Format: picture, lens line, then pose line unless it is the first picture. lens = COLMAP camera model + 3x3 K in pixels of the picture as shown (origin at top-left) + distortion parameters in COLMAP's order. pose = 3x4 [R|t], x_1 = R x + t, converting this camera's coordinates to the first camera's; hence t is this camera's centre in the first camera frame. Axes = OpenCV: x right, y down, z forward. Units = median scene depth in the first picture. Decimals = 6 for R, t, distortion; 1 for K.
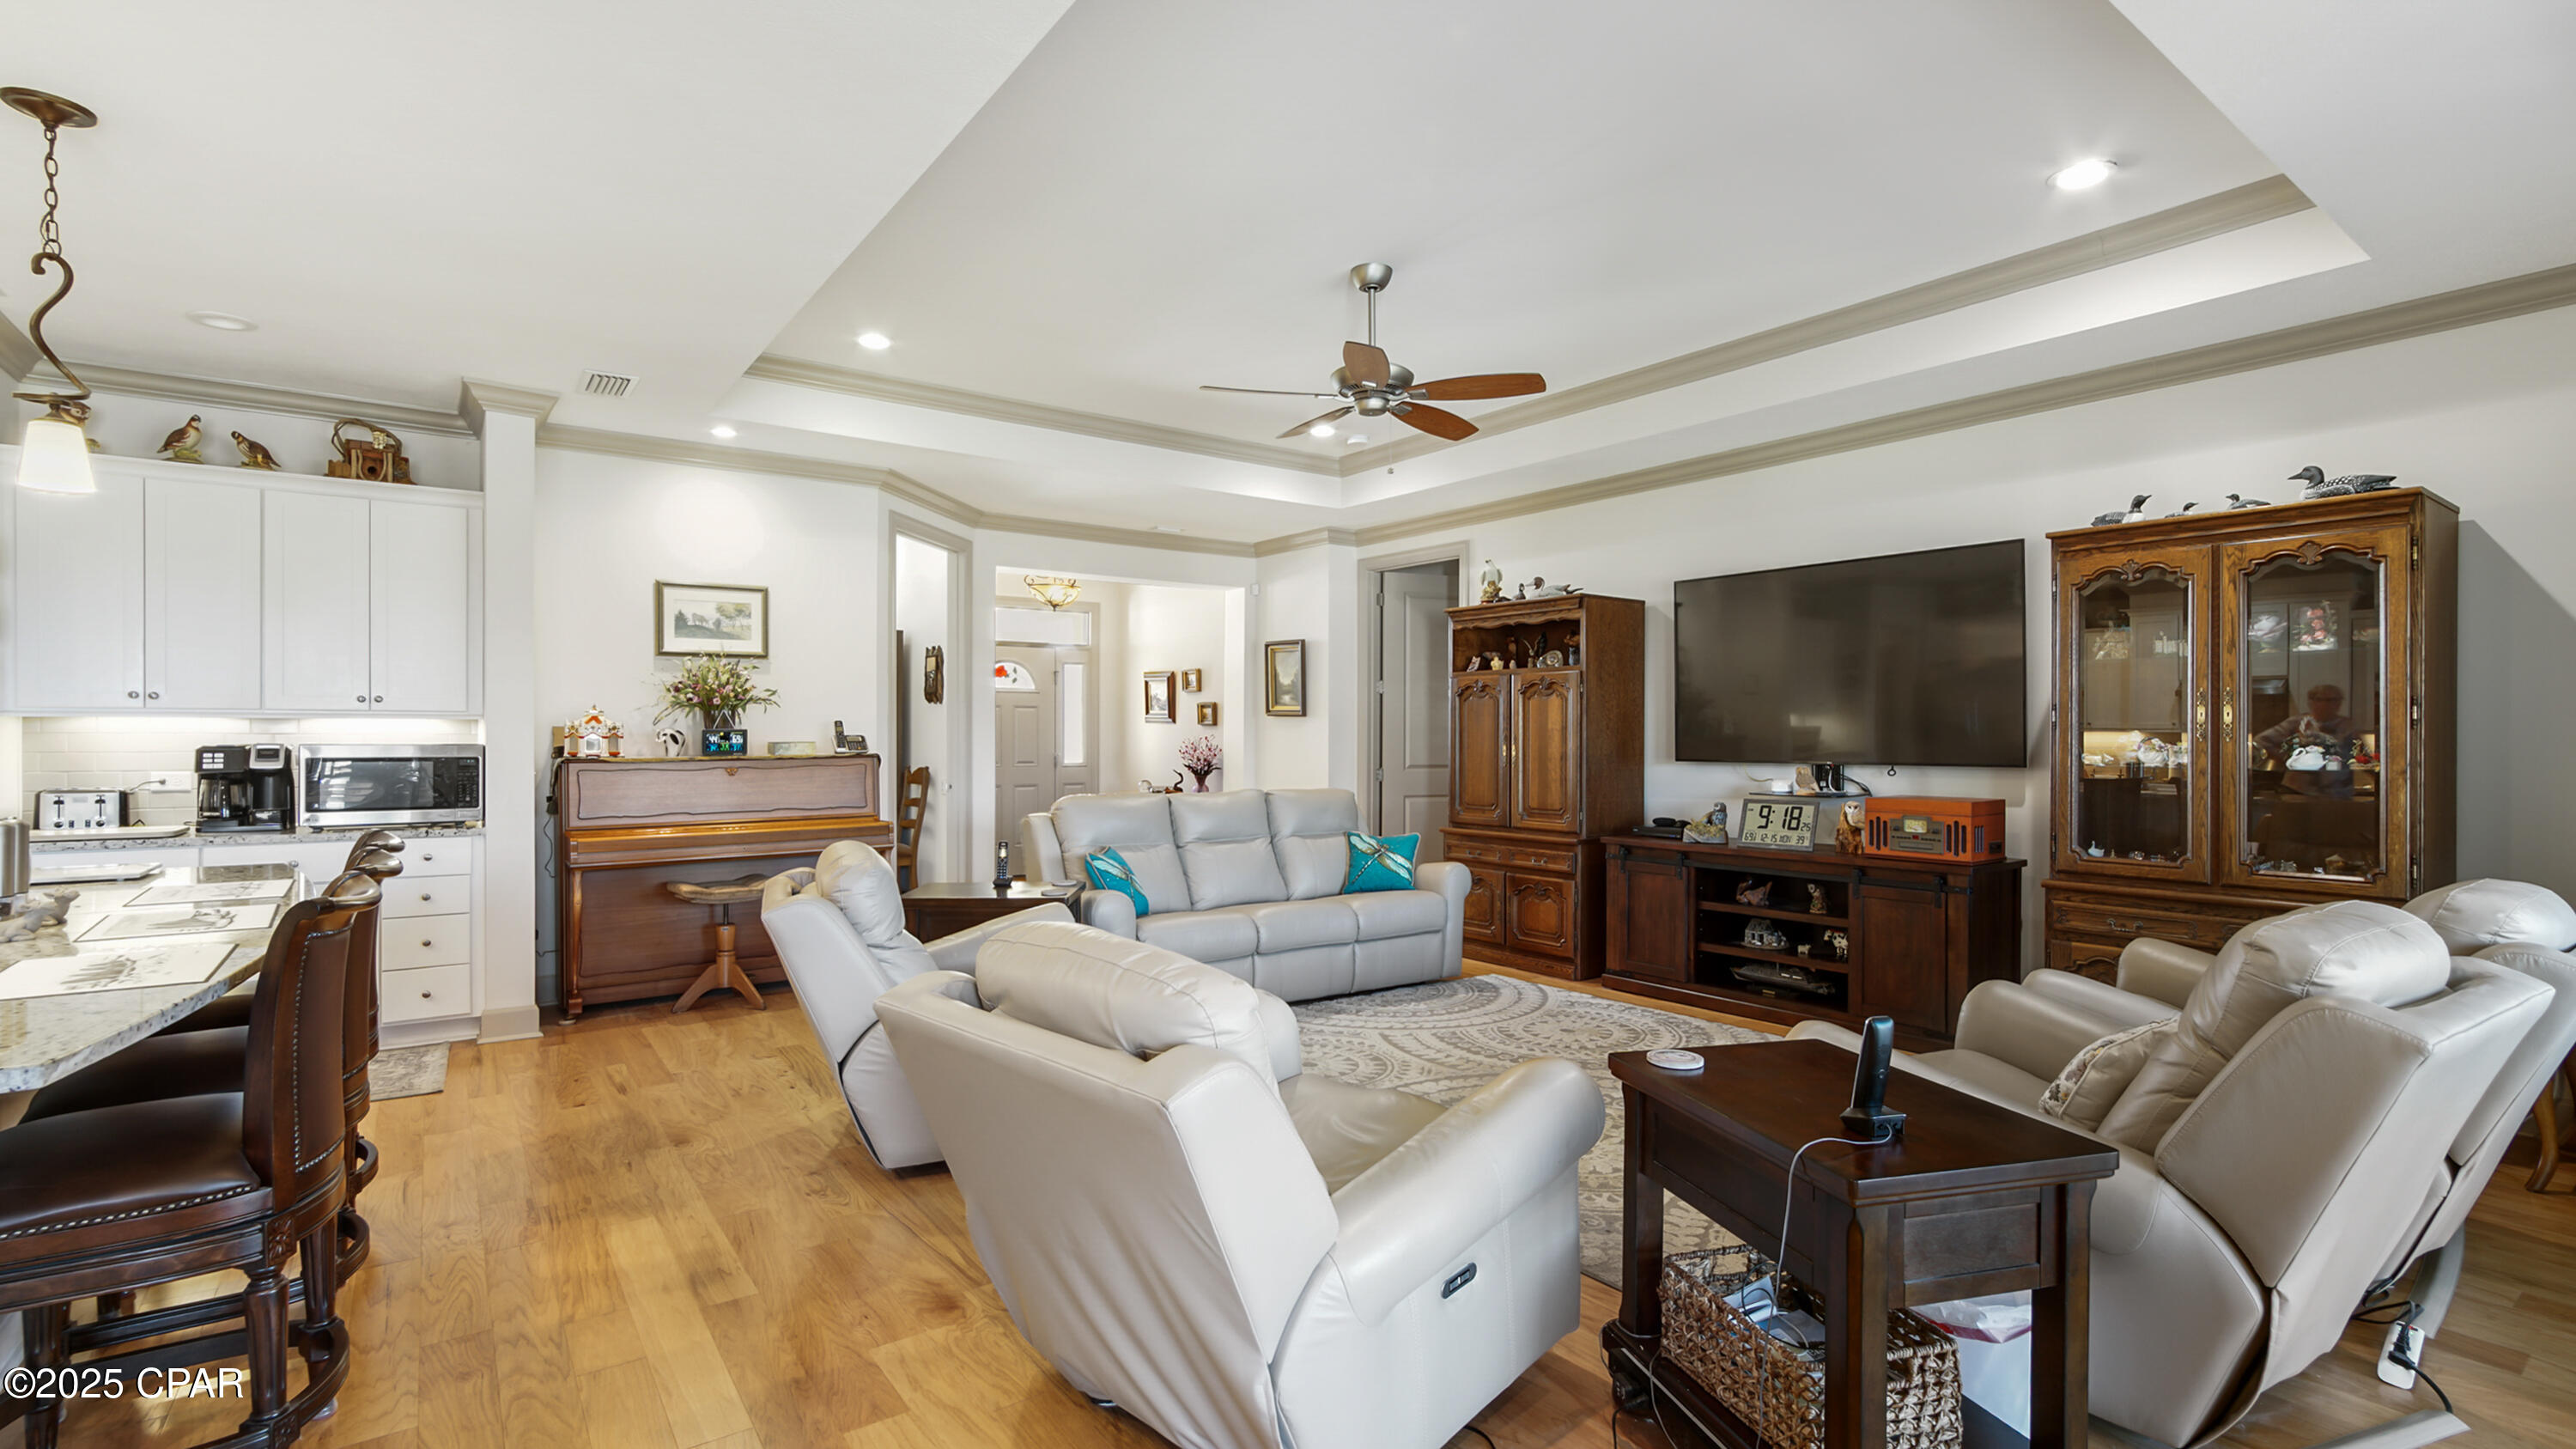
lens RADIAL K [[1171.8, 0, 1276.6], [0, 1171.8, 738.5], [0, 0, 1]] dist [0.001213, 0.000047]
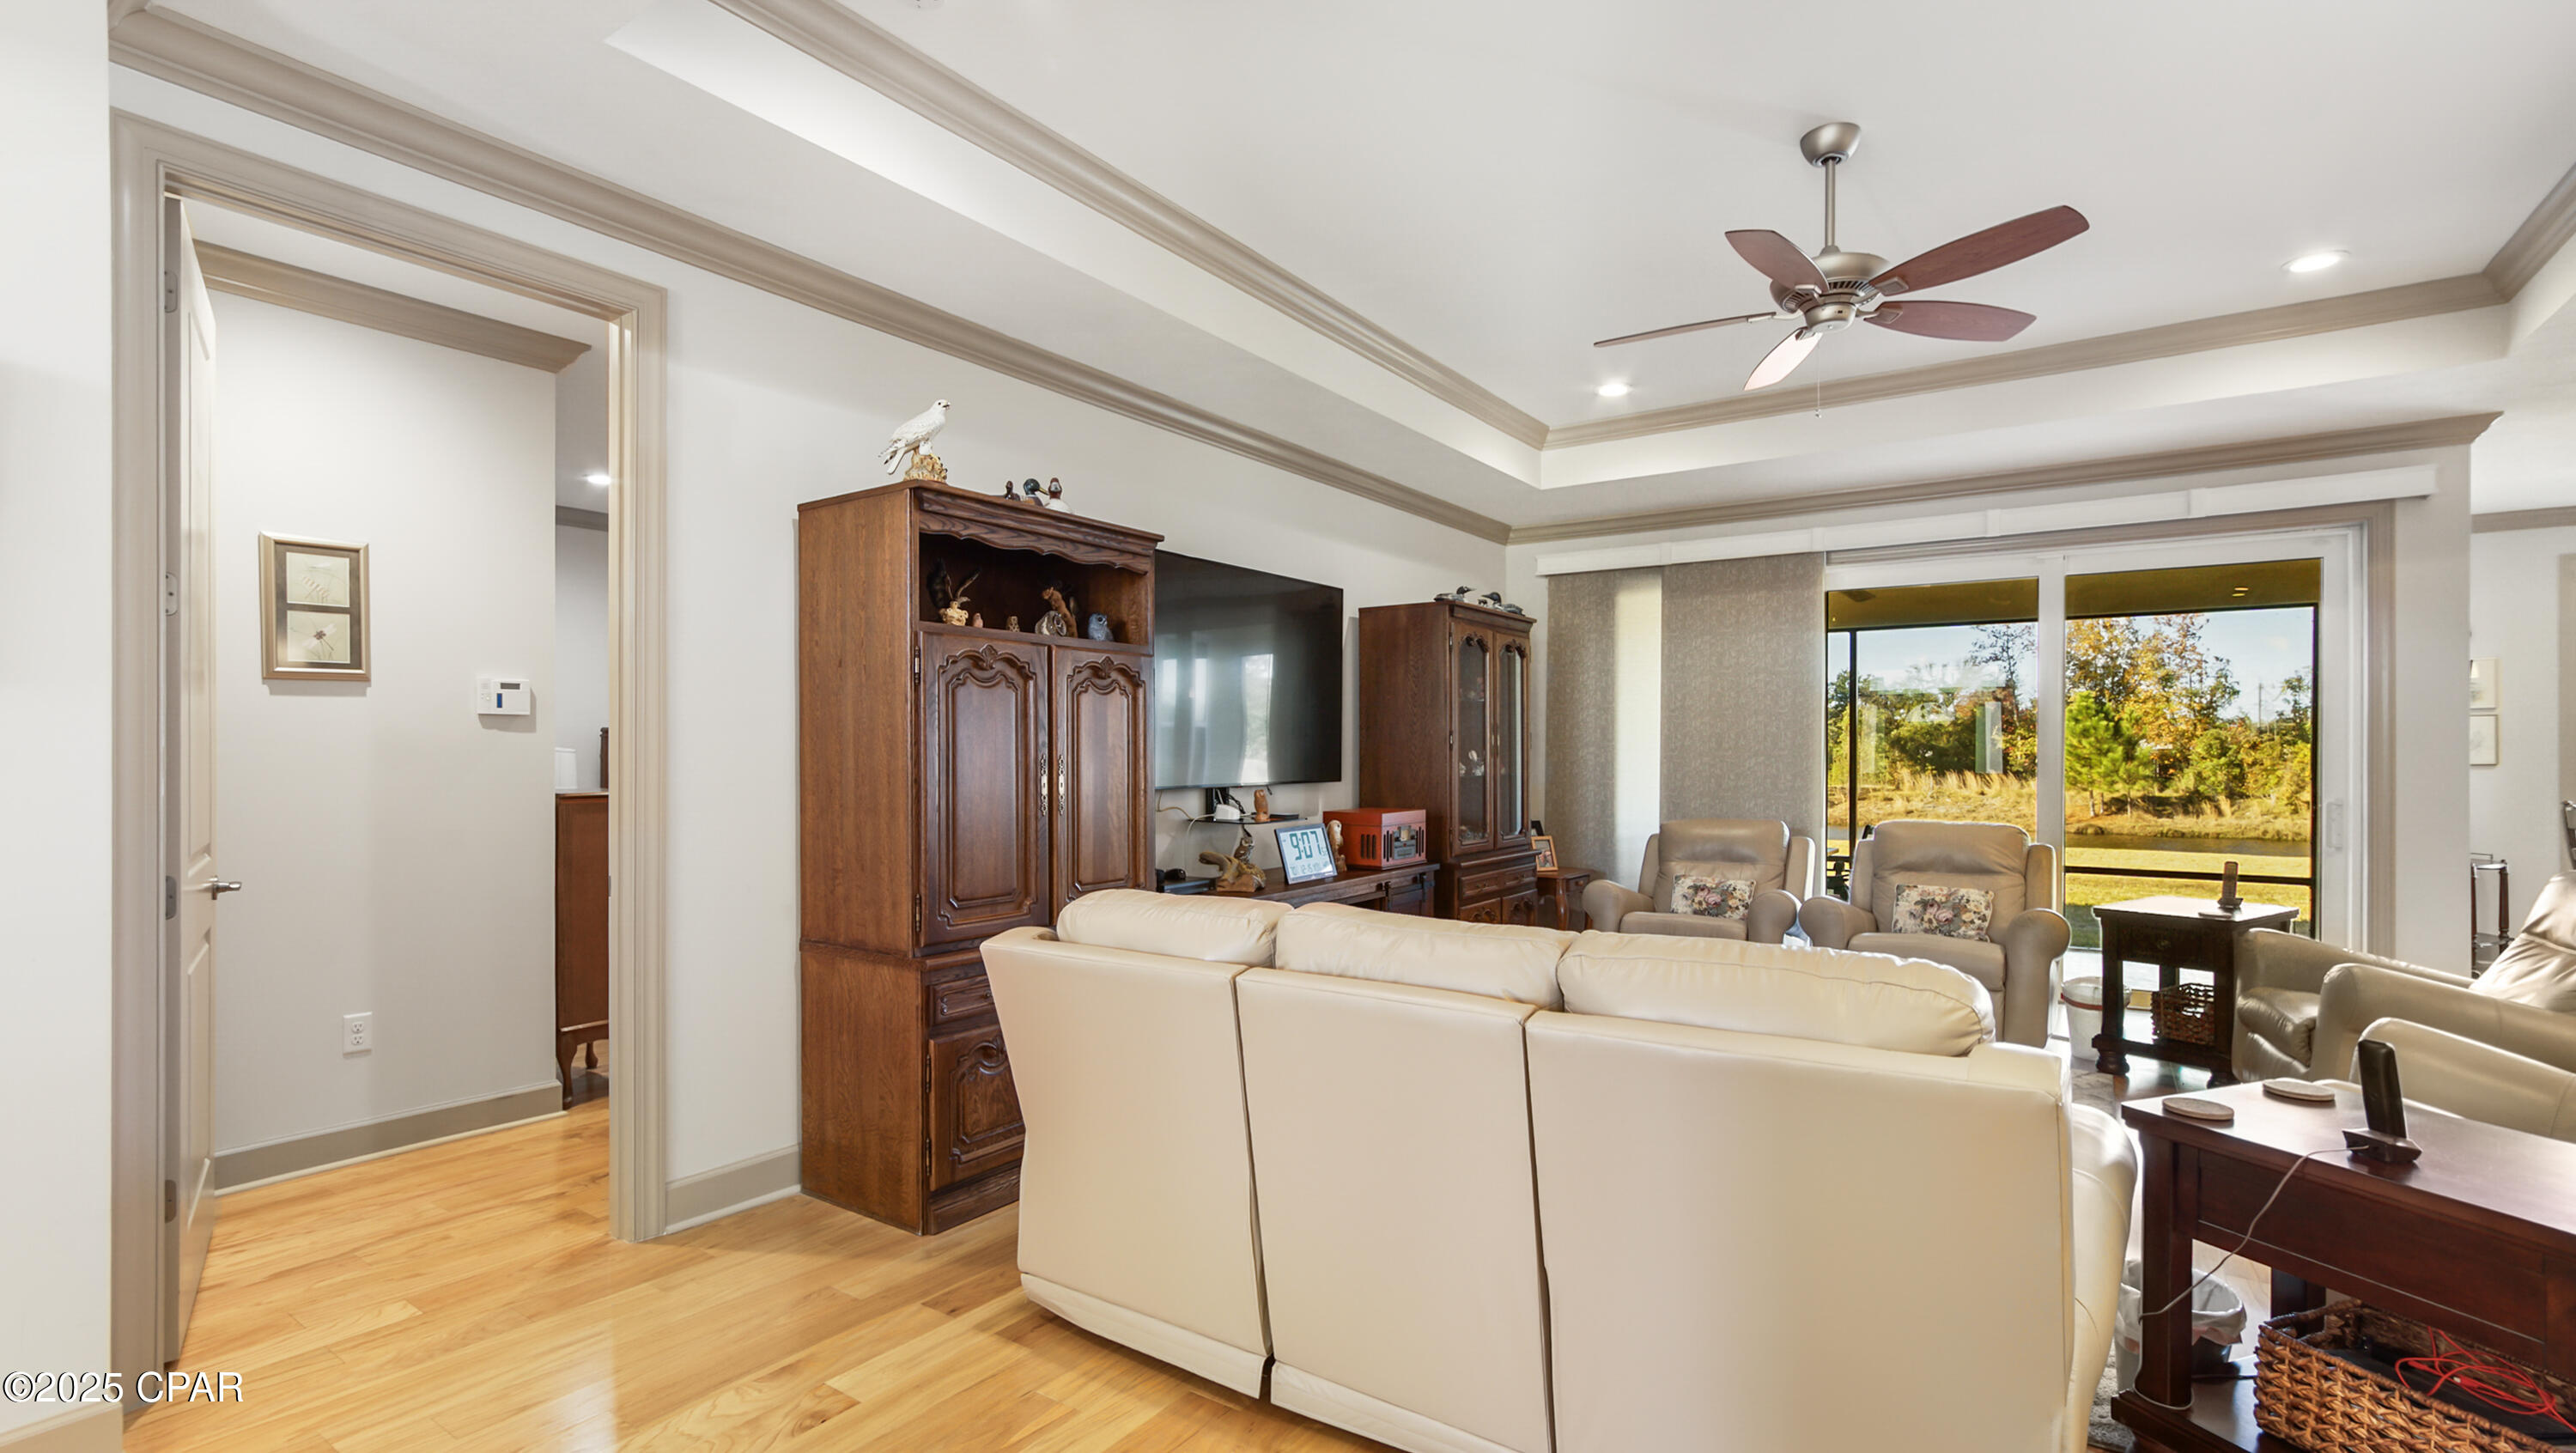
lens RADIAL K [[1171.6, 0, 1276.6], [0, 1171.6, 740.5], [0, 0, 1]] dist [0.001213, 0.000047]
pose [[-0.322183, 0.009444, 0.946630, -0.371566], [0.005472, 0.999952, -0.008114, -0.005087], [-0.946661, 0.002565, -0.322220, 1.134651]]
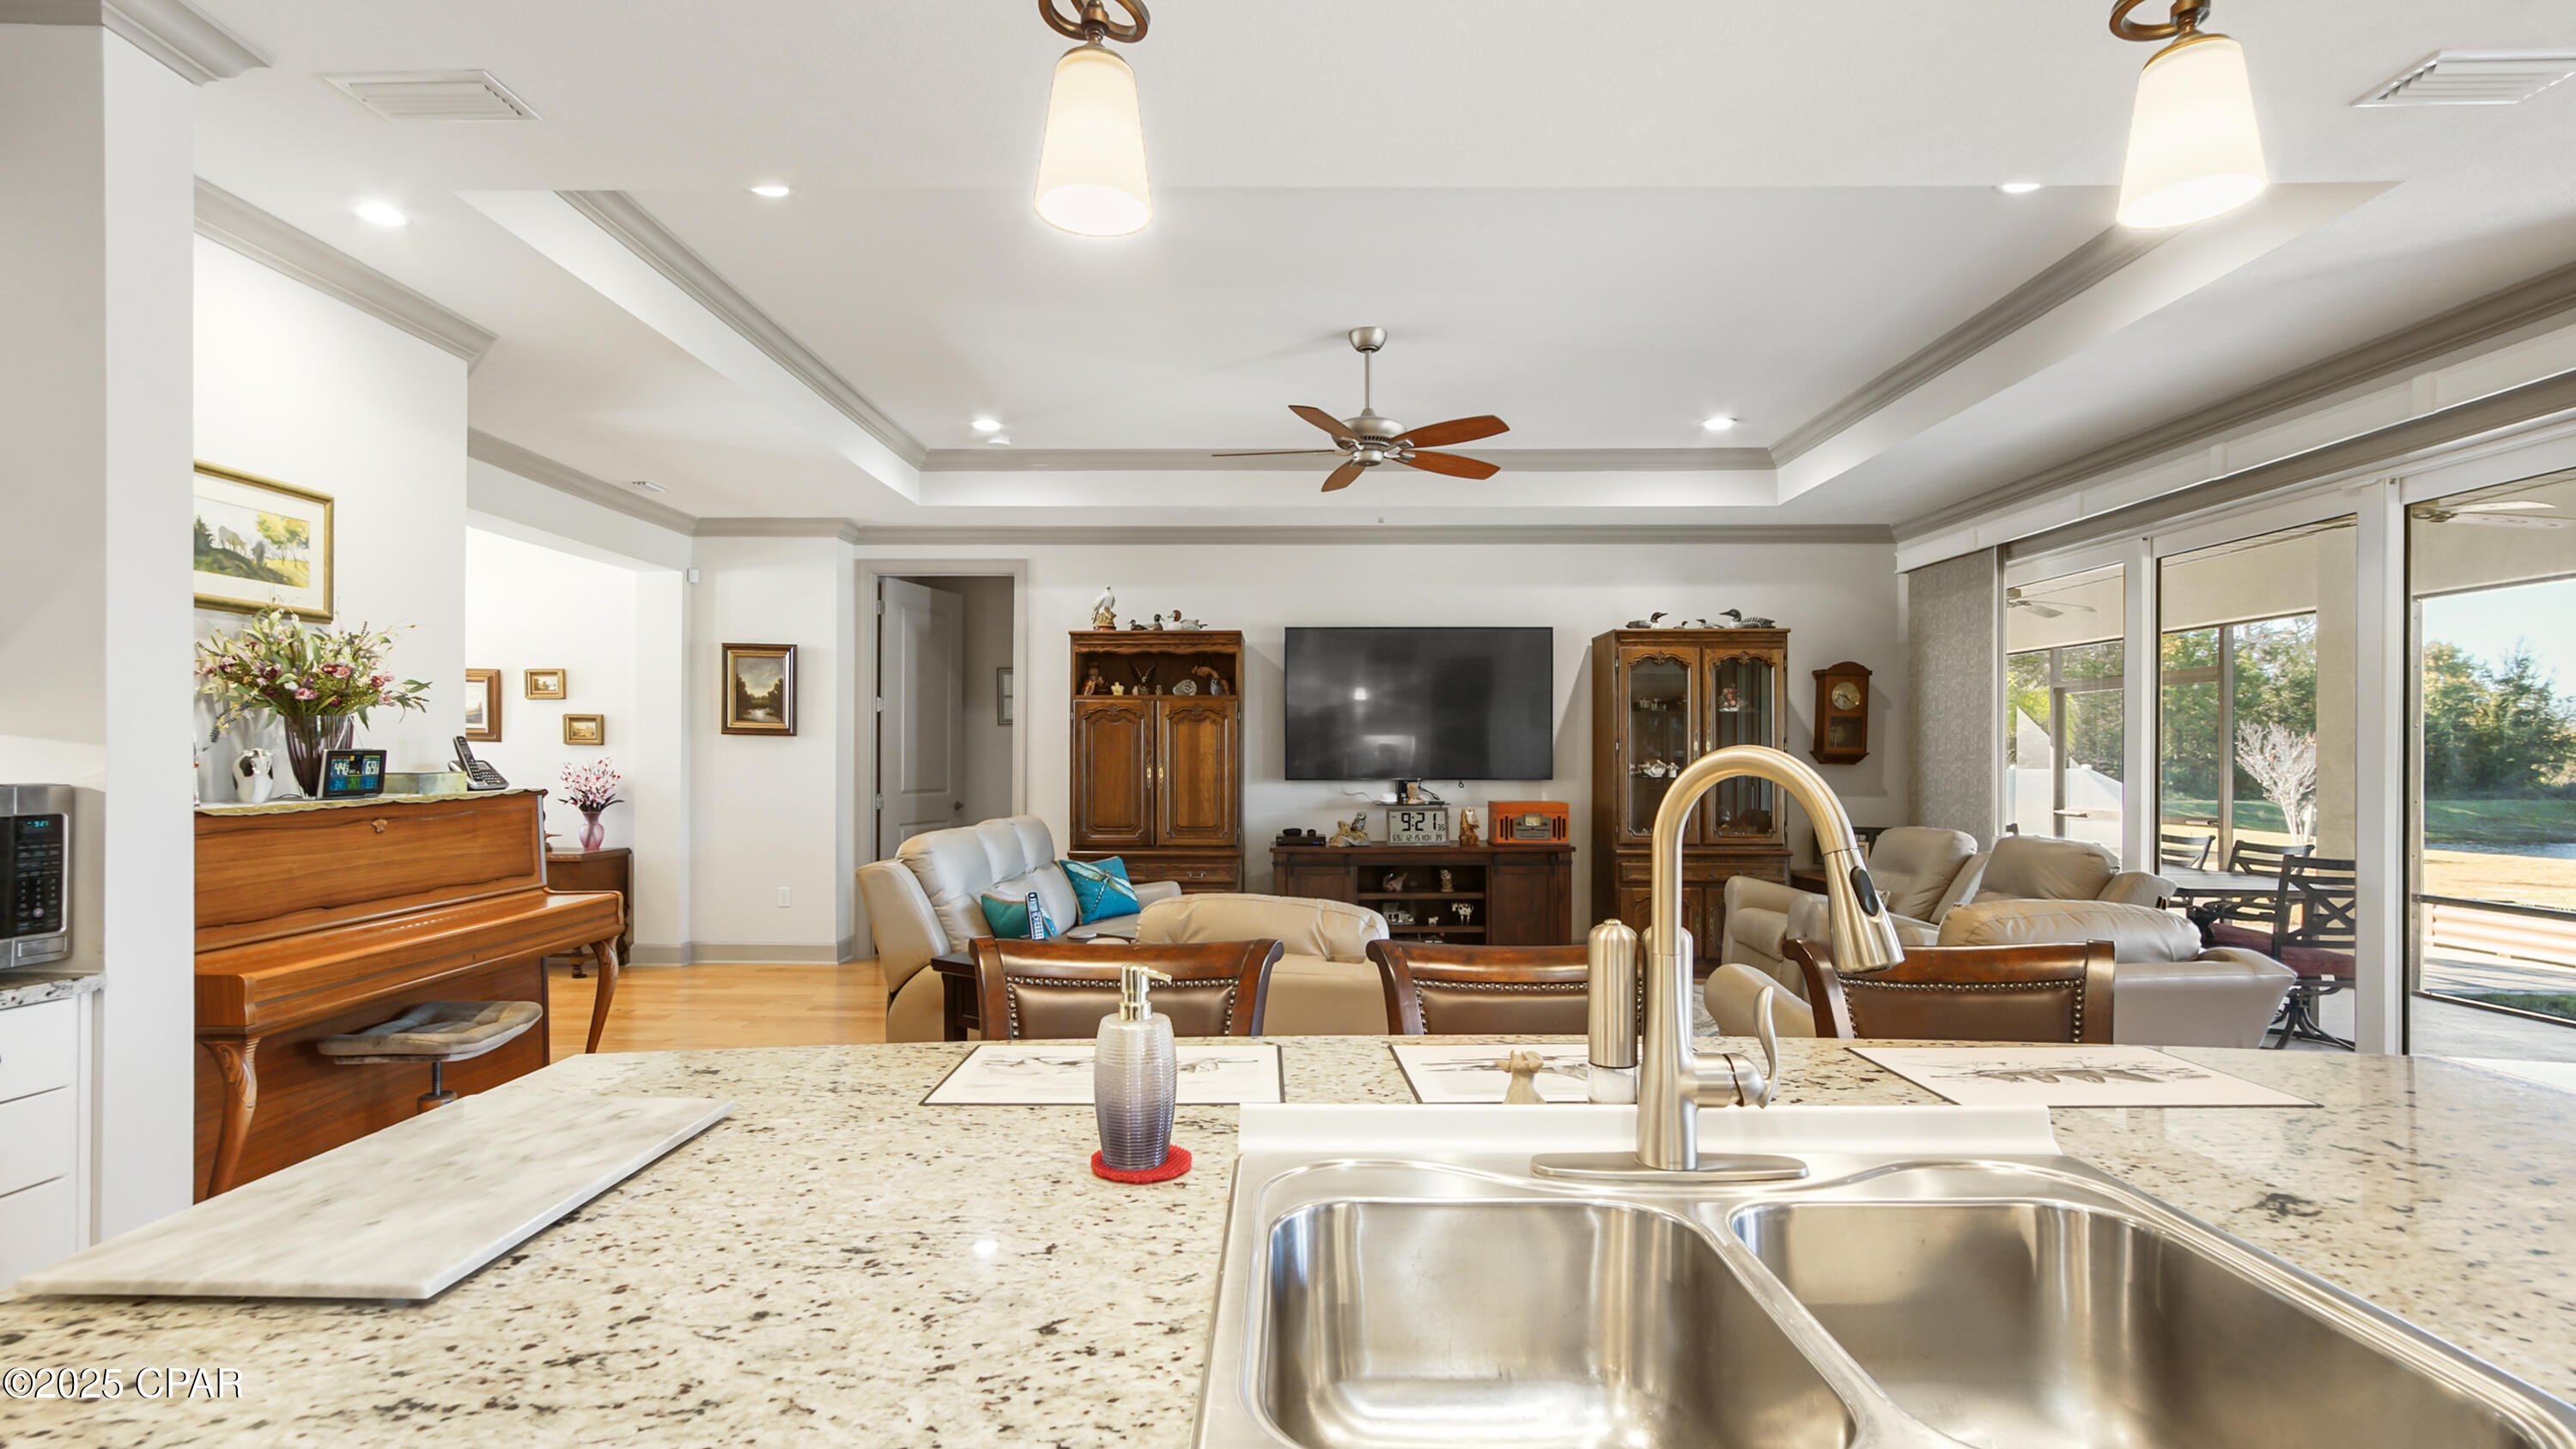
lens RADIAL K [[1168.4, 0, 1287.0], [0, 1168.4, 756.5], [0, 0, 1]] dist [-0.002157, -0.000066]
pose [[0.597343, -0.000143, 0.801986, -0.600566], [0.002915, 0.999994, -0.001993, -0.002199], [-0.801981, 0.003528, 0.597339, 0.295456]]
